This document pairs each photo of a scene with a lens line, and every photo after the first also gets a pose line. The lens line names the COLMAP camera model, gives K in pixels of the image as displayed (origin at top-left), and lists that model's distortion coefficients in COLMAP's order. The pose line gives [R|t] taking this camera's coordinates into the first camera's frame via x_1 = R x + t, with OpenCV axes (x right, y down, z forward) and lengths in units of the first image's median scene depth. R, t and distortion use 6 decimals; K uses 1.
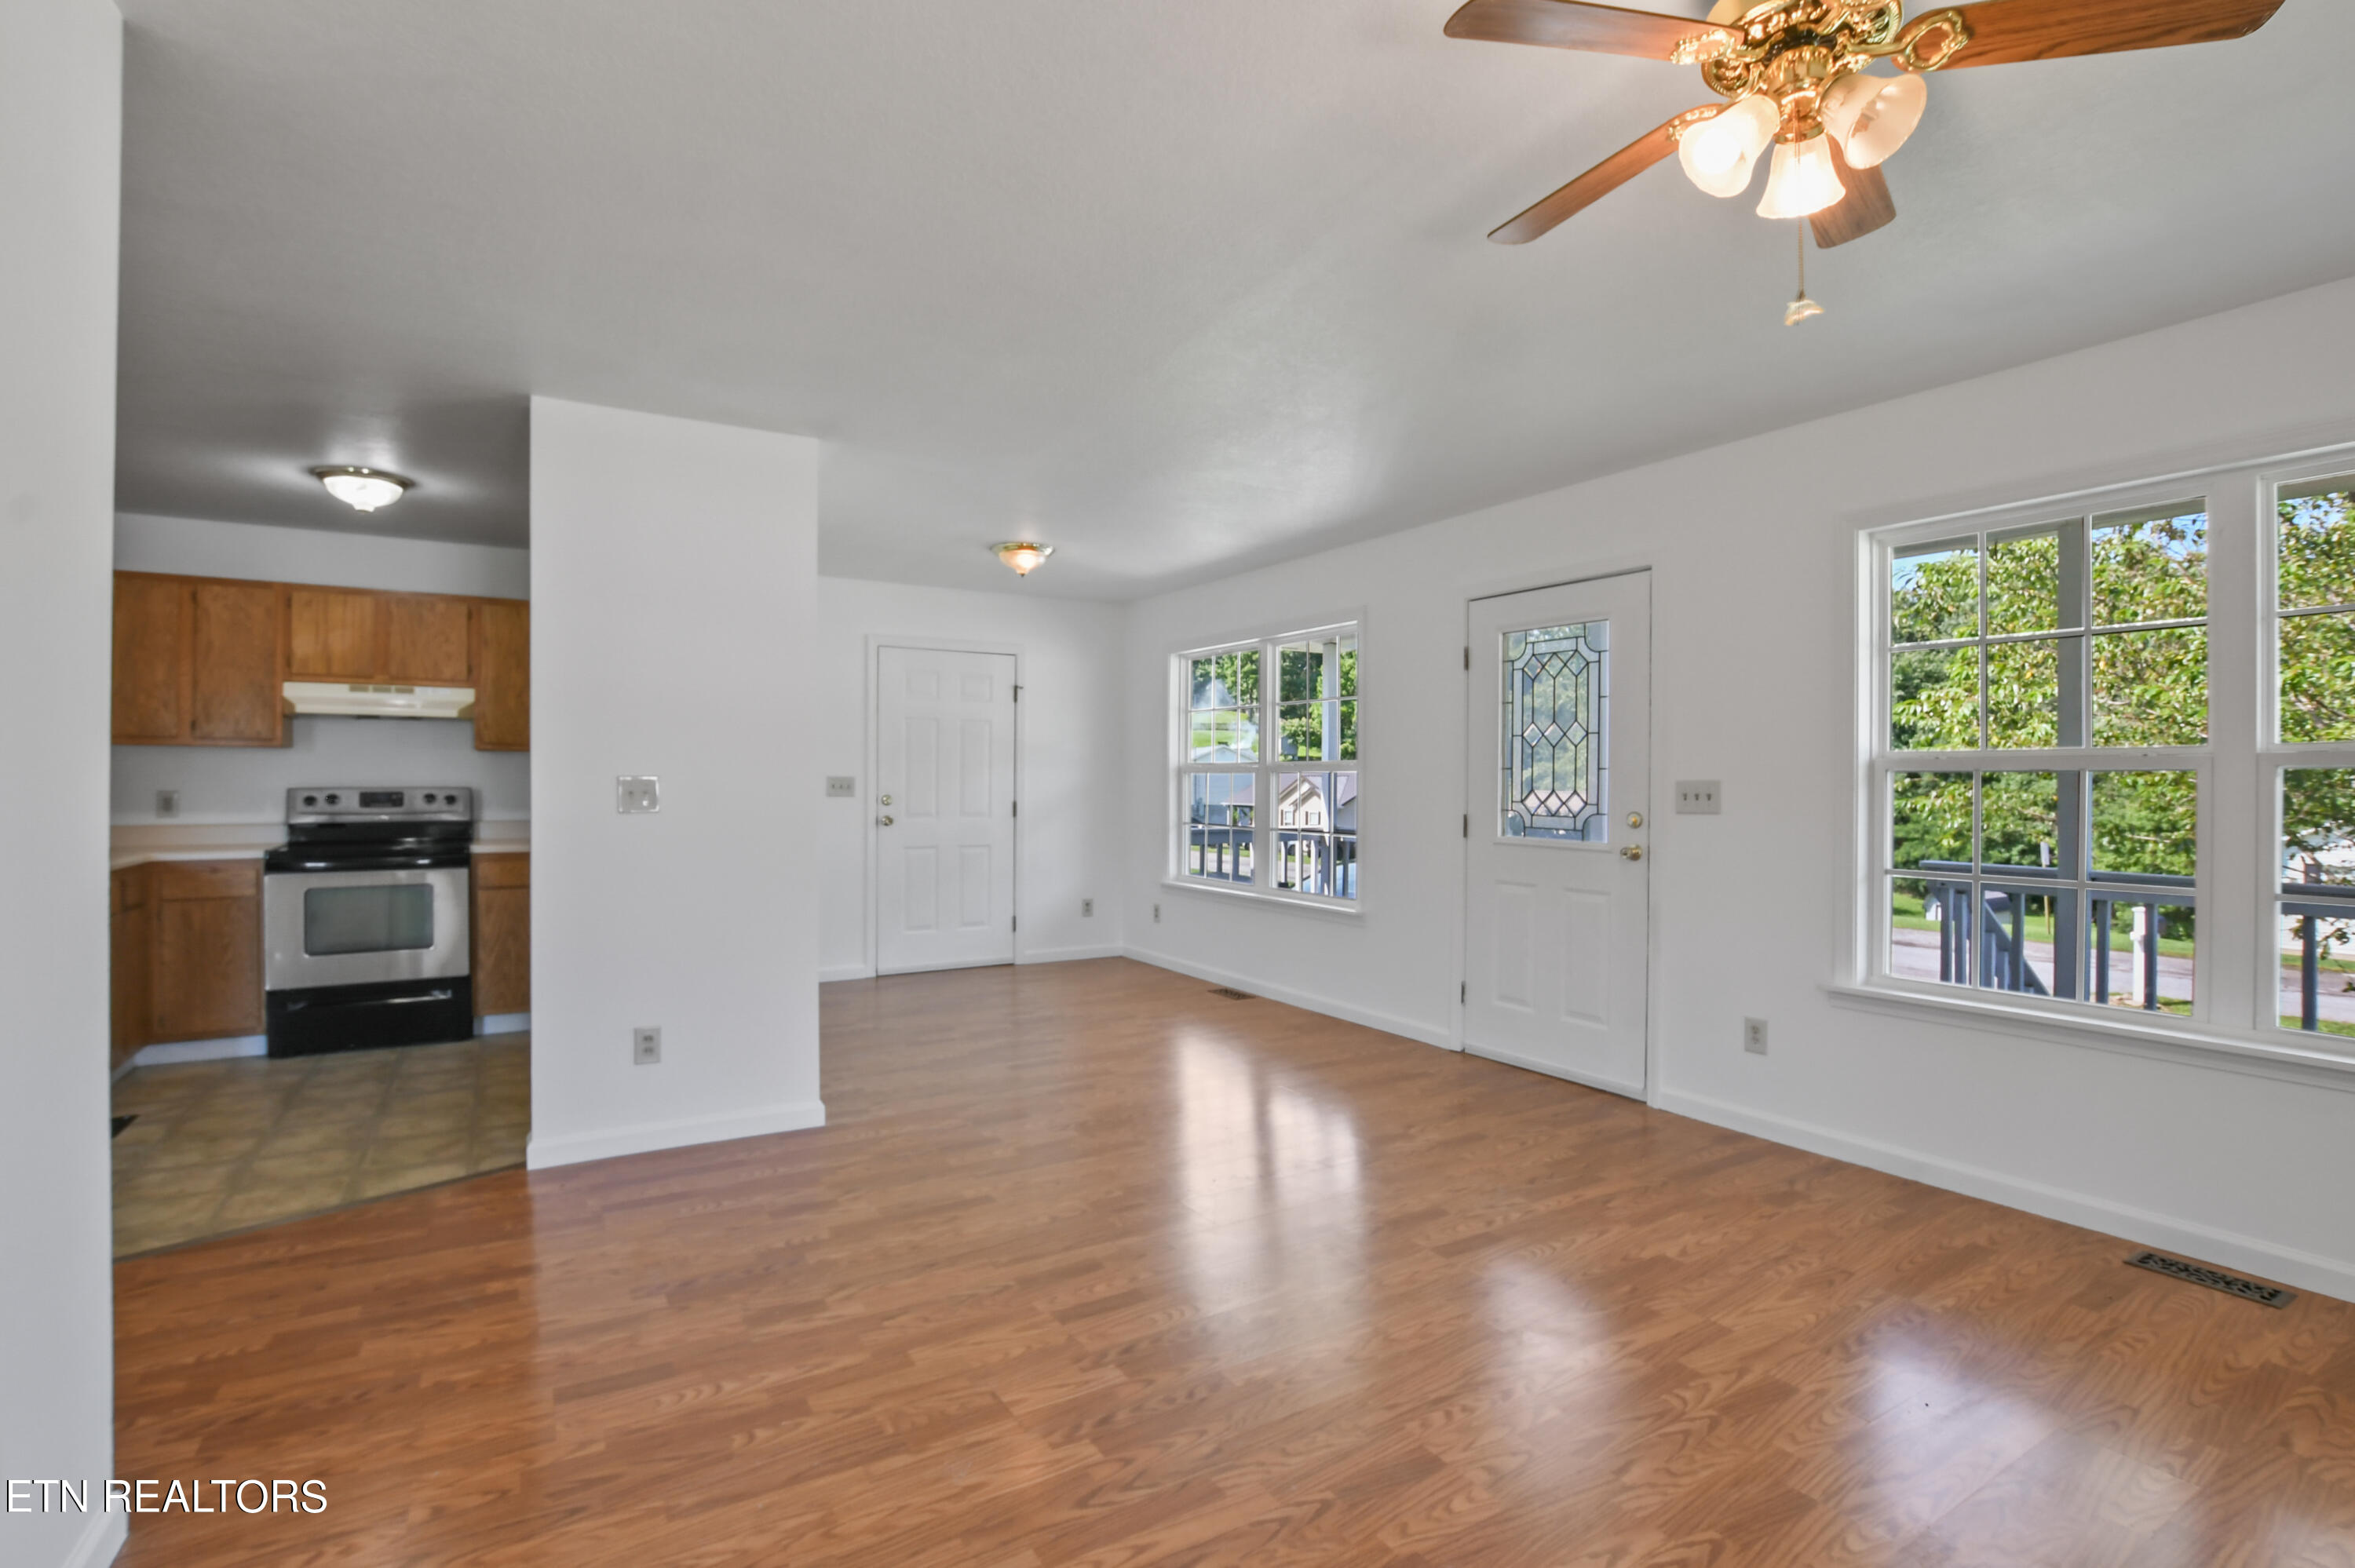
lens RADIAL K [[1123.1, 0, 1203.9], [0, 1123.1, 788.4], [0, 0, 1]] dist [-0.027591, 0.001570]
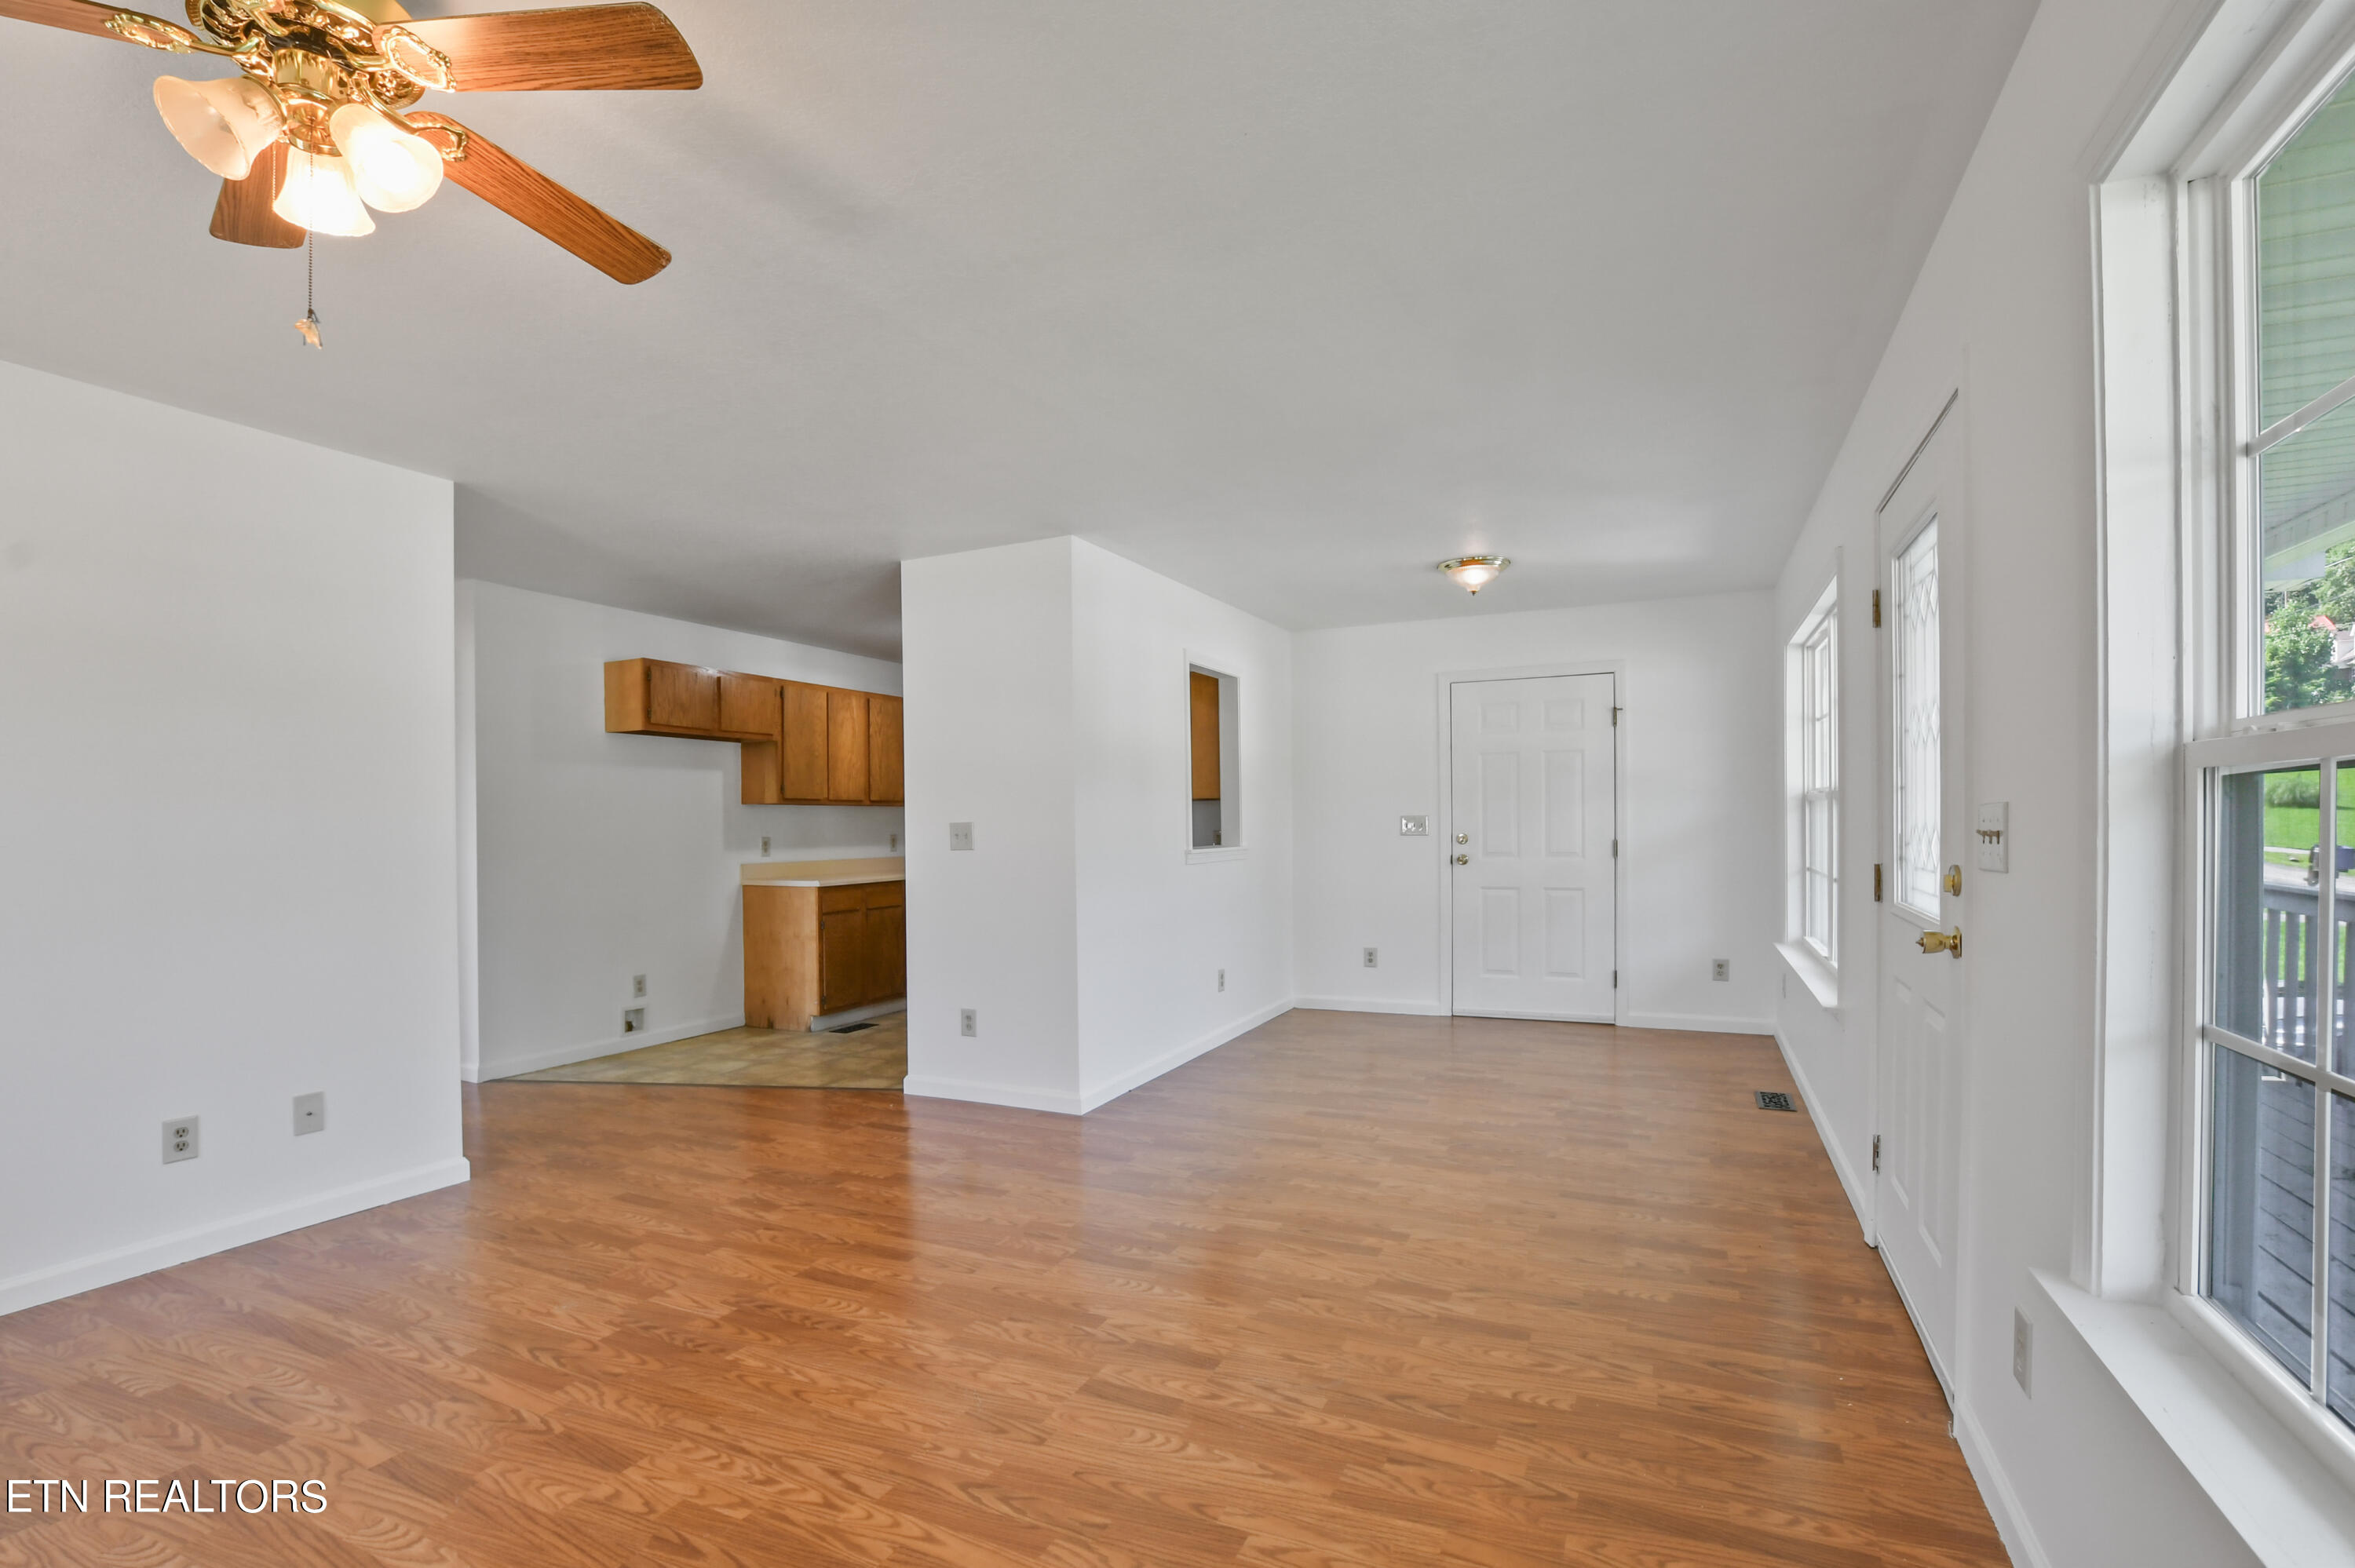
lens RADIAL K [[1100.9, 0, 1136.0], [0, 1100.9, 830.9], [0, 0, 1]] dist [-0.030585, 0.000267]
pose [[0.514700, -0.006631, -0.857345, 0.583676], [0.010098, 0.999948, -0.001672, 0.003534], [0.857311, -0.007797, 0.514740, 0.387915]]
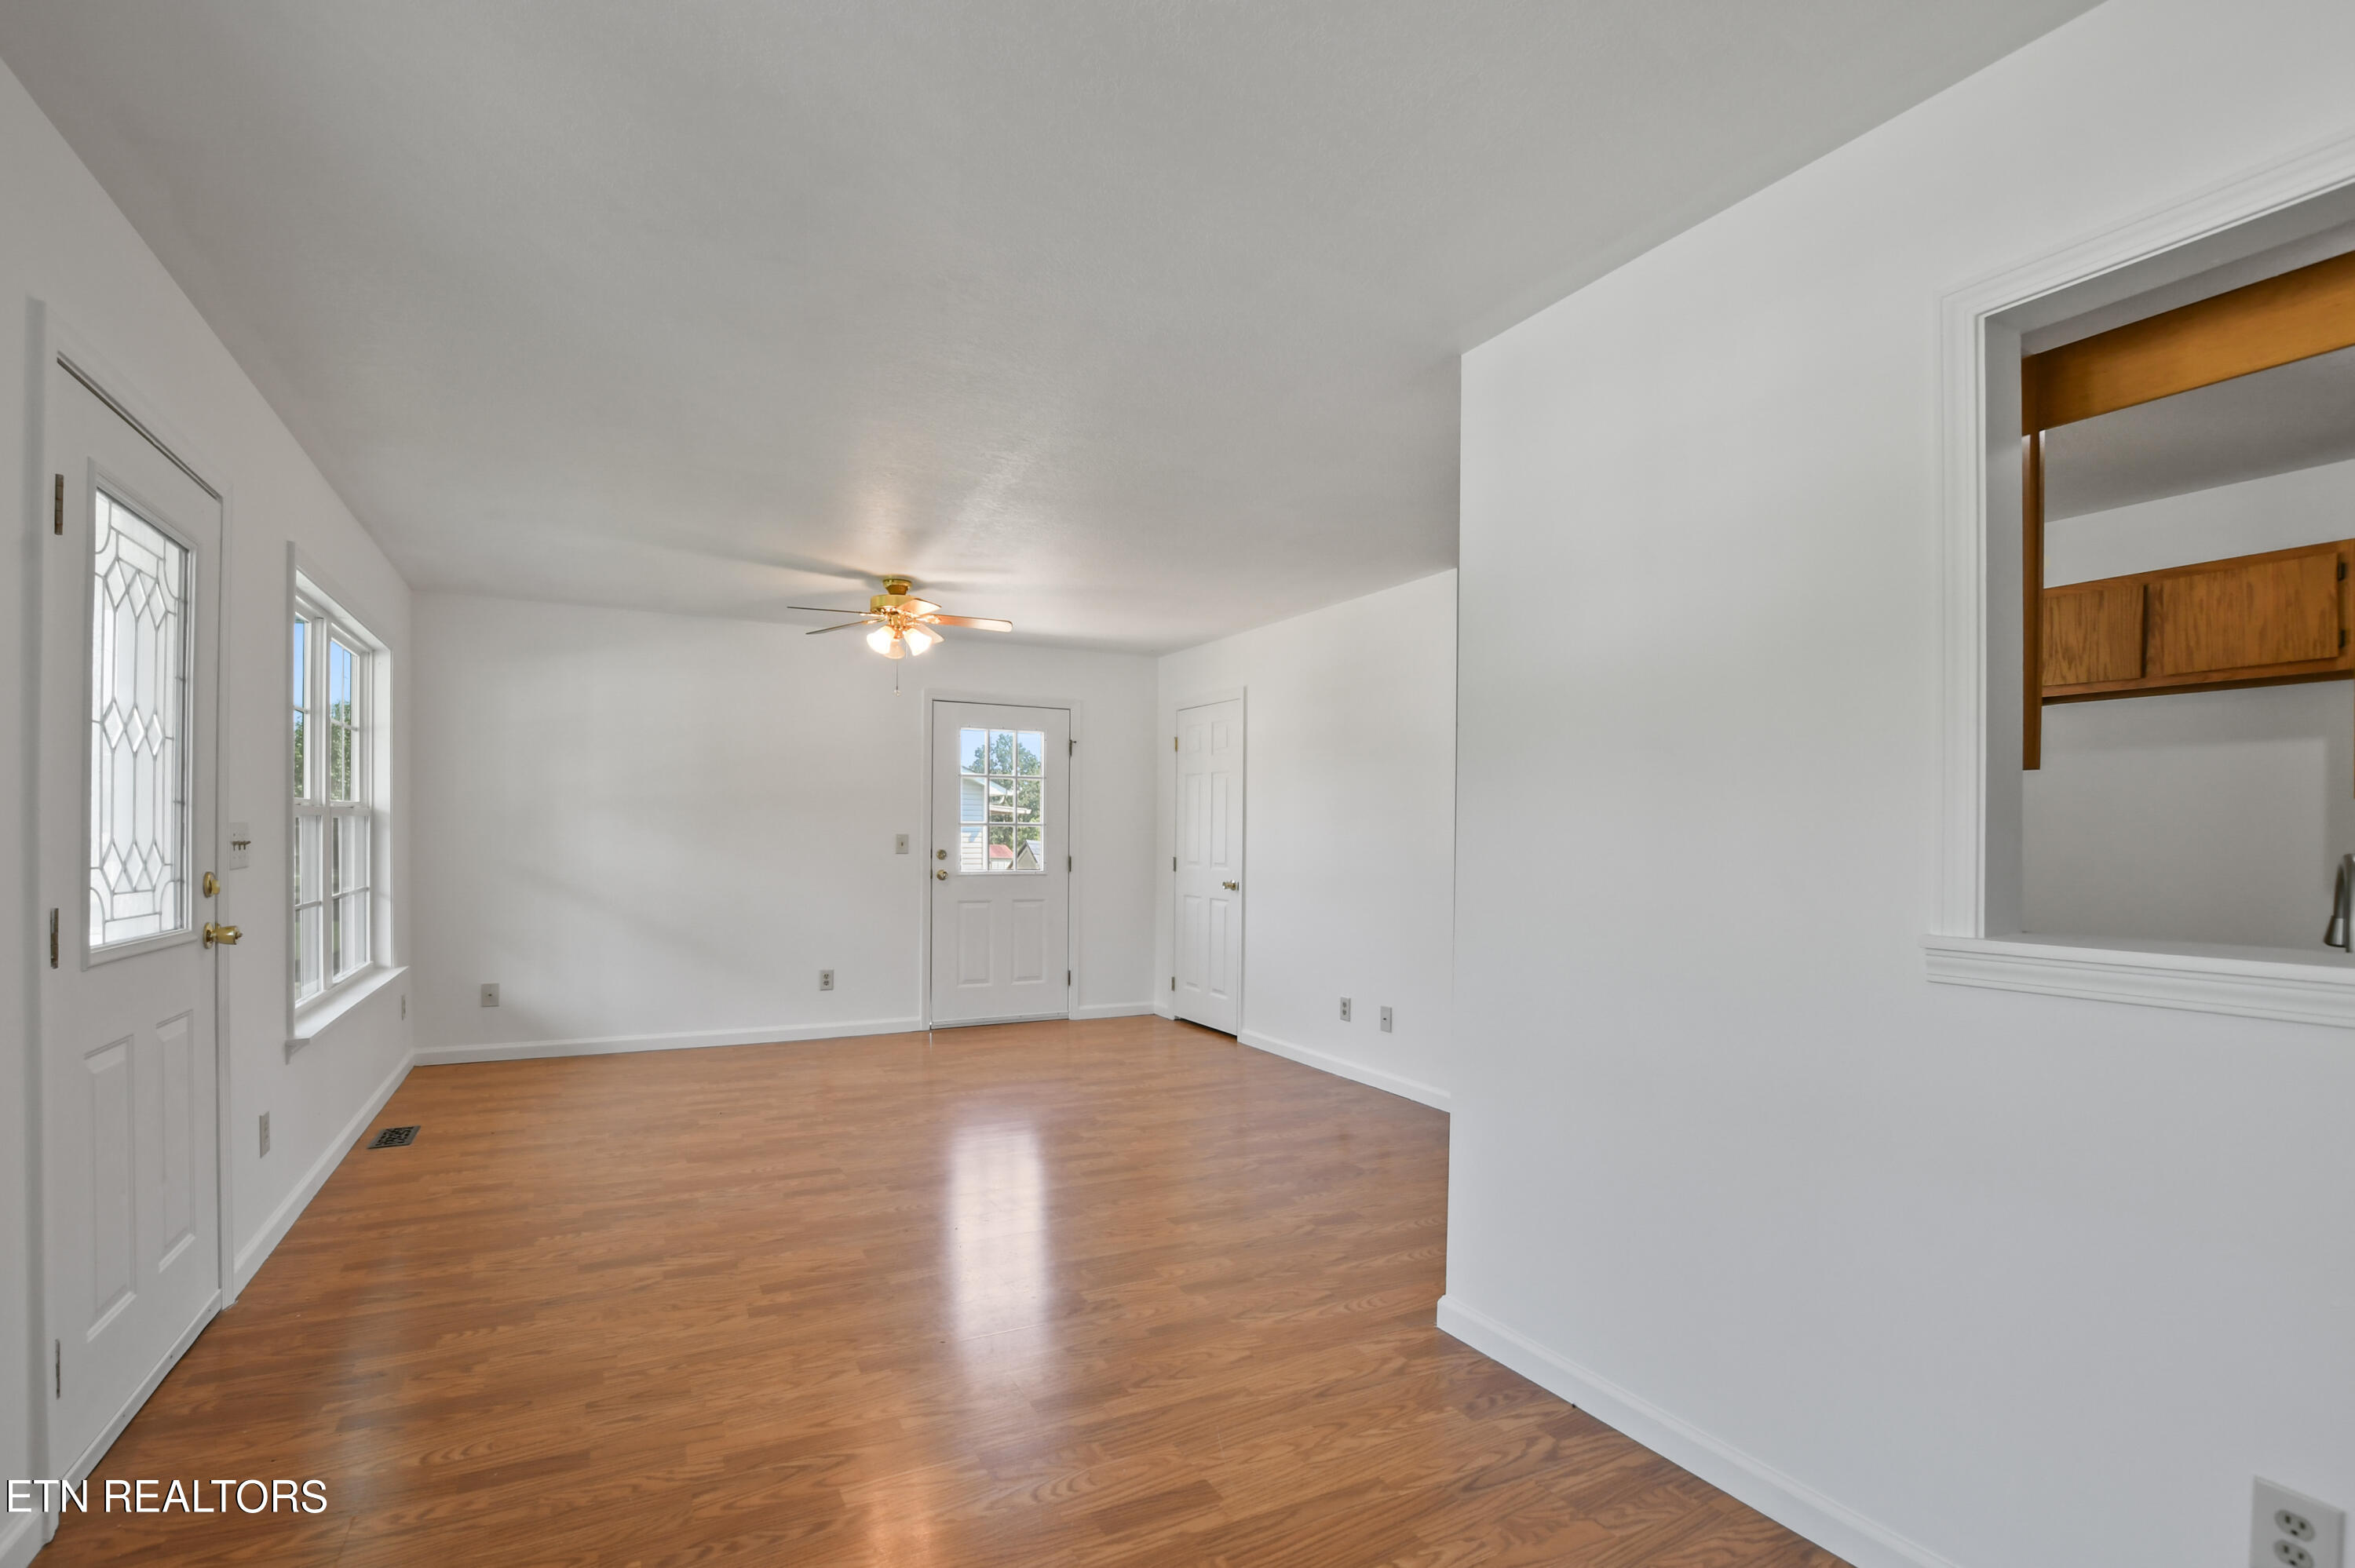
lens RADIAL K [[1100.9, 0, 1136.0], [0, 1100.9, 830.9], [0, 0, 1]] dist [-0.030585, 0.000267]
pose [[-0.993185, -0.014537, 0.115636, -0.192398], [-0.014505, 0.999894, 0.001114, -0.007561], [-0.115639, -0.000571, -0.993291, 1.450819]]
